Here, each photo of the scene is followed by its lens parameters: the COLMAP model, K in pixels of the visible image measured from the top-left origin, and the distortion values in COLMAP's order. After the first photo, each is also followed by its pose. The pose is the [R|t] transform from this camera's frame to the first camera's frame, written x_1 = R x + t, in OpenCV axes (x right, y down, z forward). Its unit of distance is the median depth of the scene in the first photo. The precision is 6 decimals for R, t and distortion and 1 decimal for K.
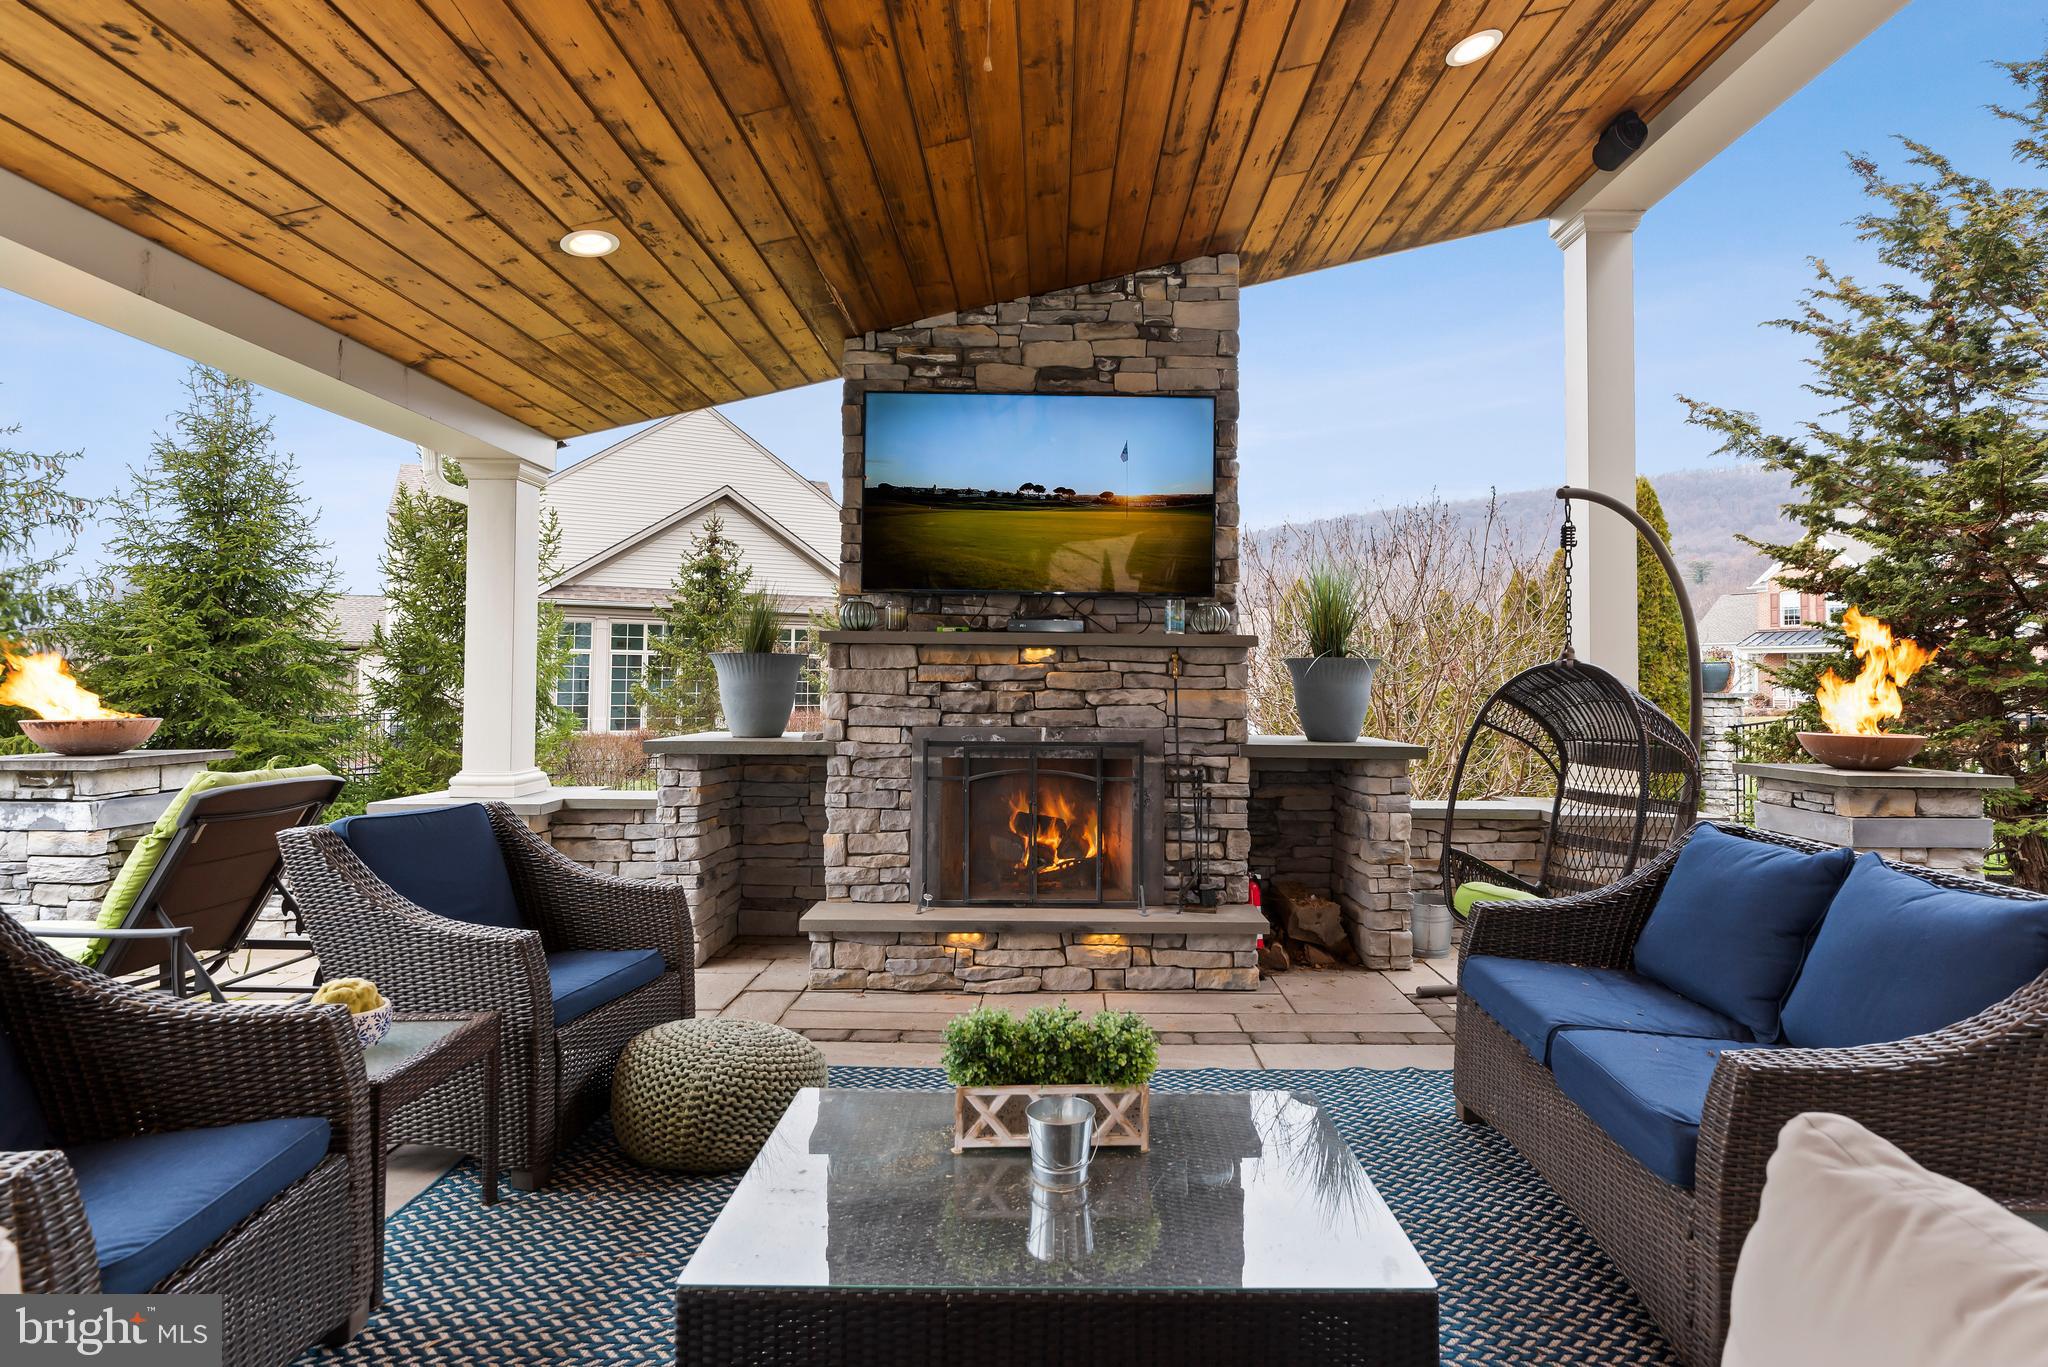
lens RADIAL K [[1025.8, 0, 1015.0], [0, 1025.8, 648.2], [0, 0, 1]] dist [0.003822, -0.002606]
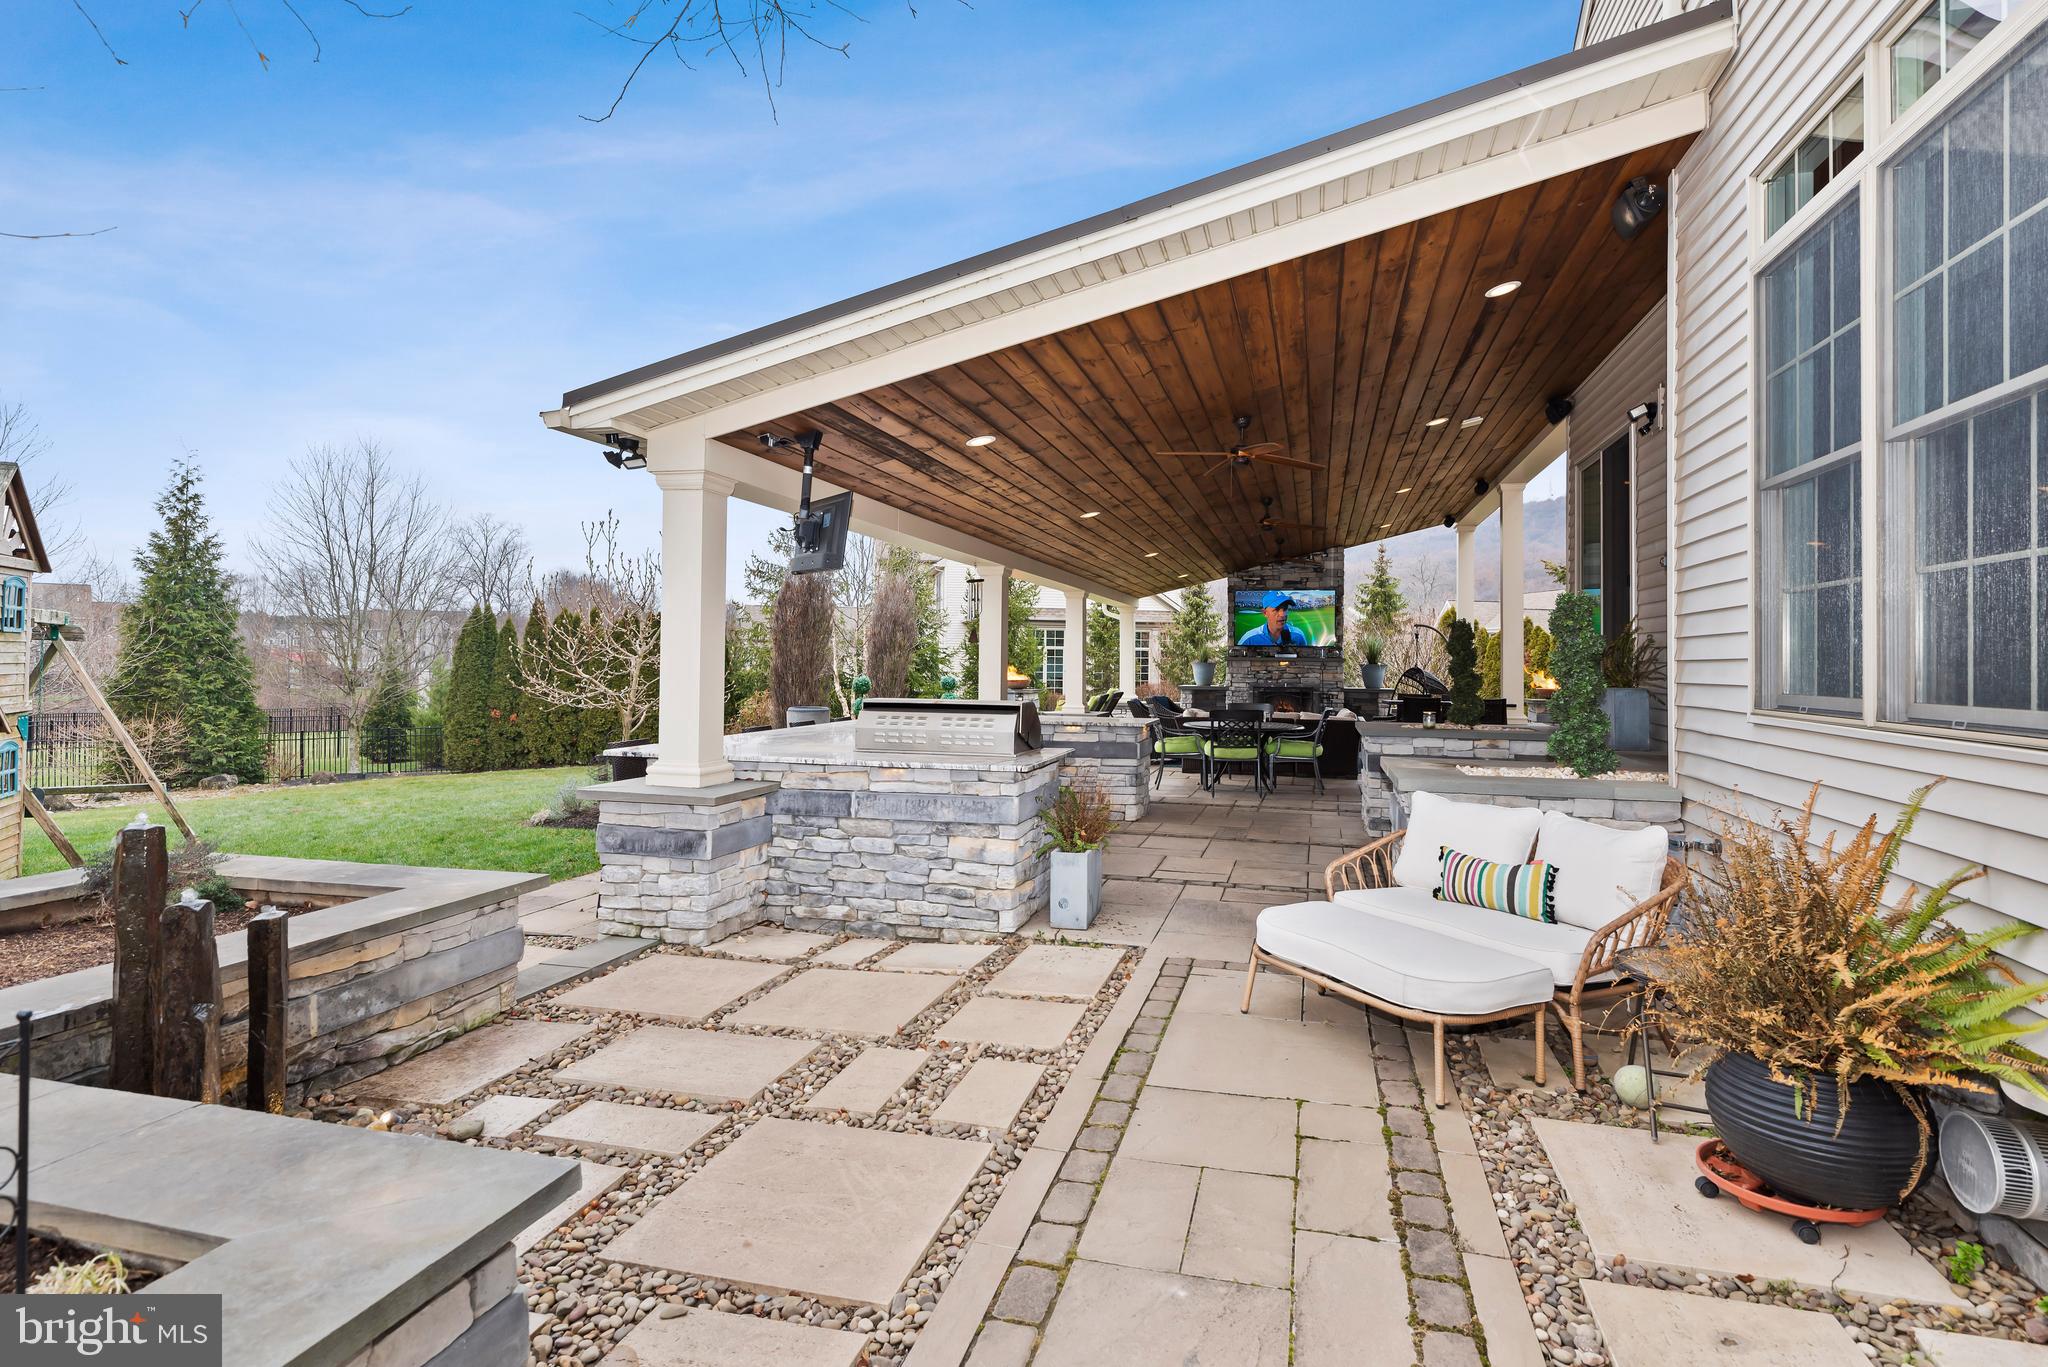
lens RADIAL K [[1025.8, 0, 1060.8], [0, 1025.8, 630.5], [0, 0, 1]] dist [0.003822, -0.002606]
pose [[0.971407, -0.004666, -0.237374, 0.117998], [0.005129, 0.999986, 0.001335, -0.119316], [0.237365, -0.002515, 0.971417, -2.746804]]
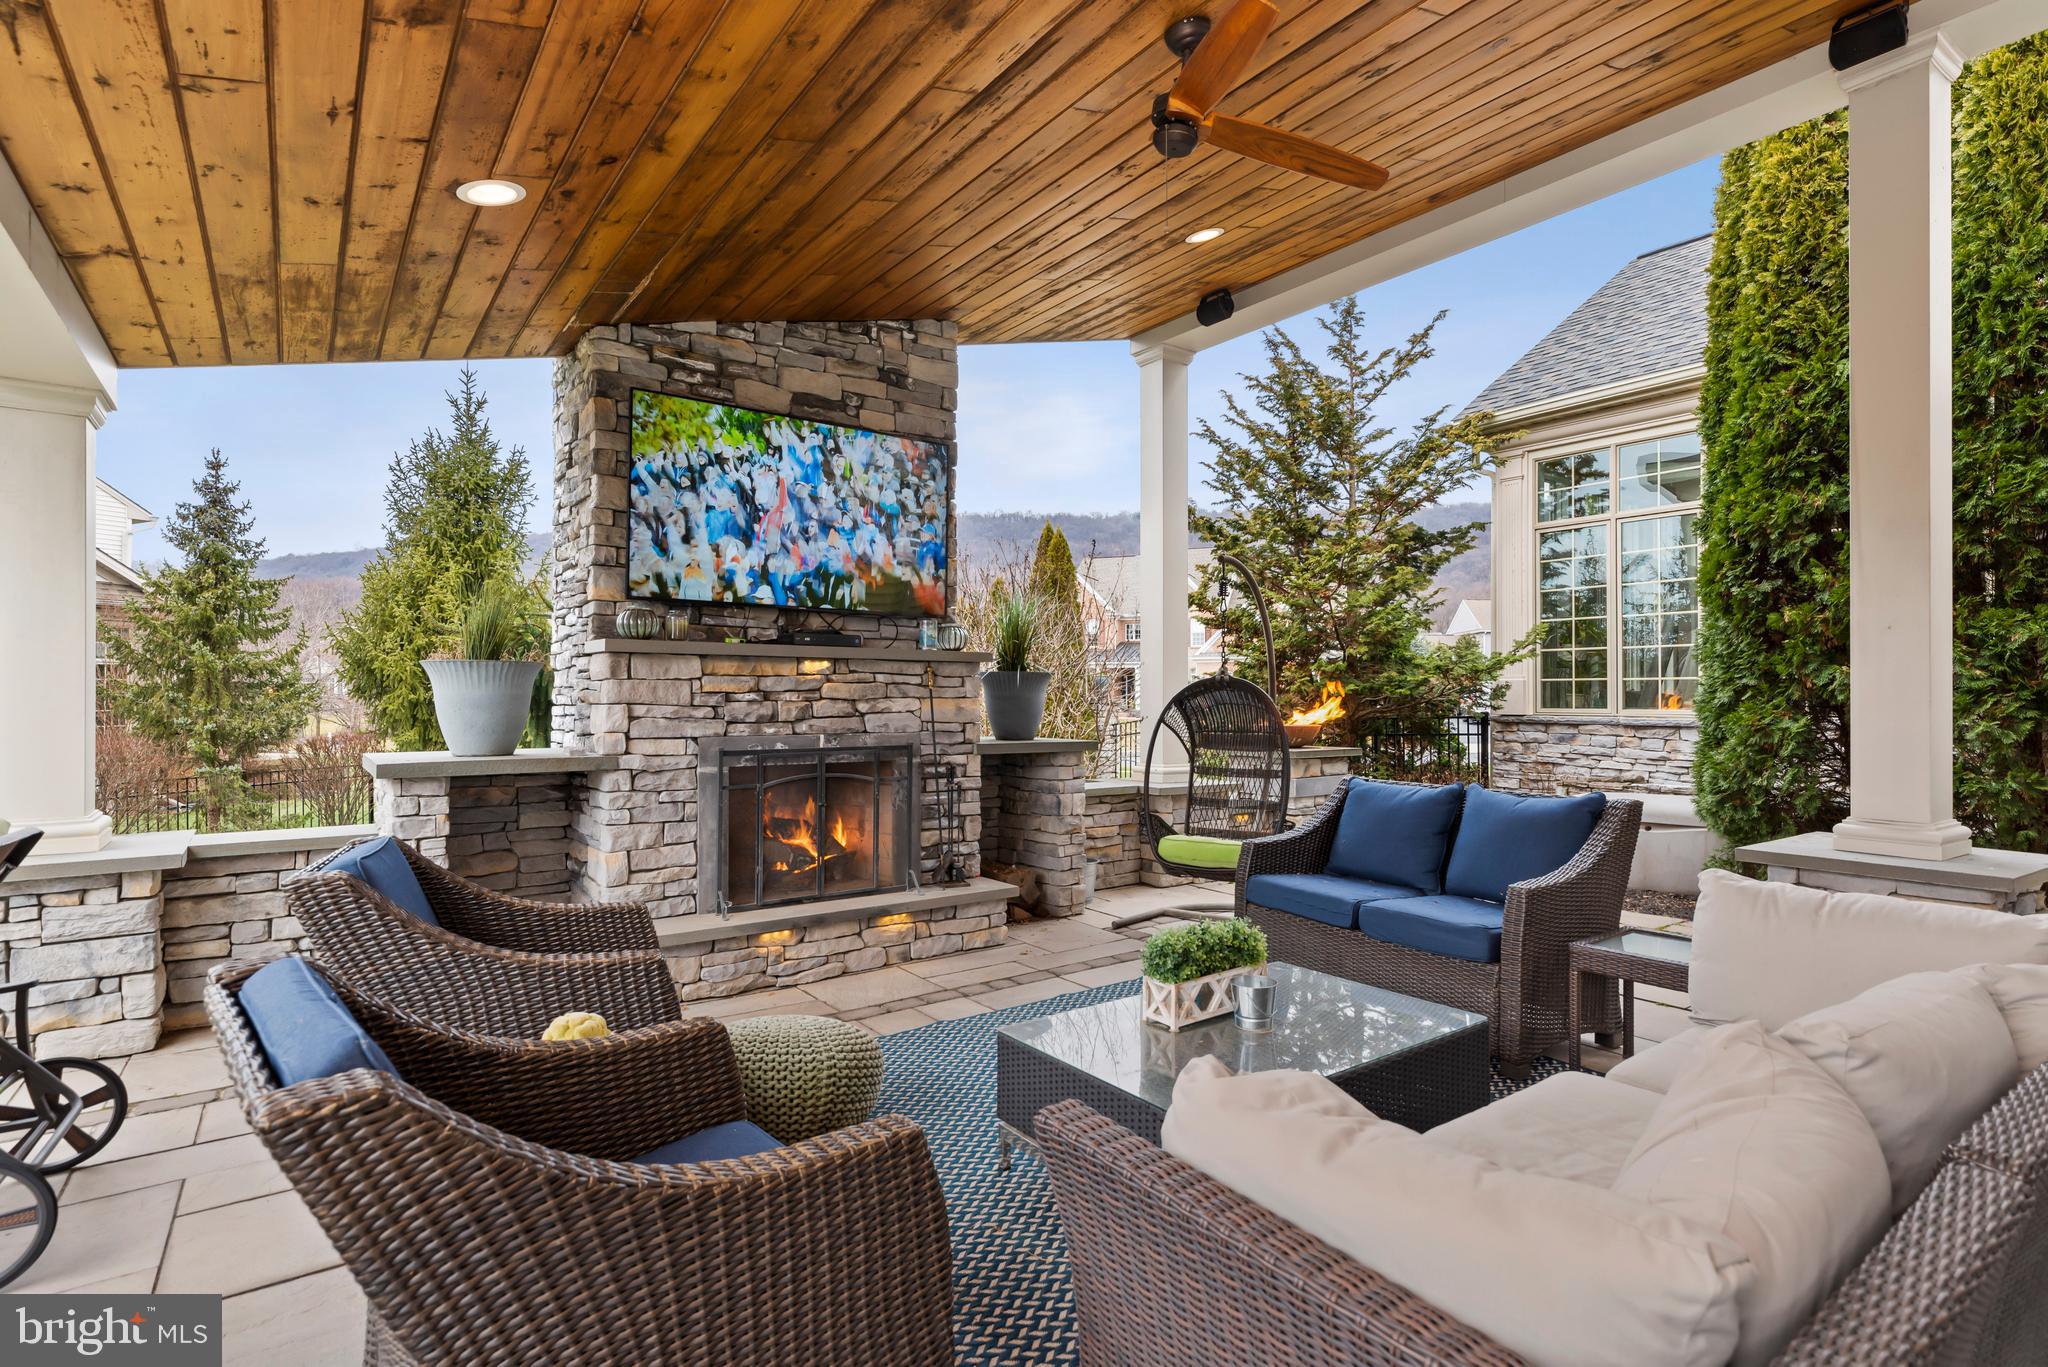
lens RADIAL K [[1025.8, 0, 1051.3], [0, 1025.8, 680.5], [0, 0, 1]] dist [0.003822, -0.002606]
pose [[0.796899, 0.003811, 0.604101, -0.423194], [-0.015798, 0.999770, 0.014532, 0.001539], [-0.603906, -0.021124, 0.796776, 0.001003]]
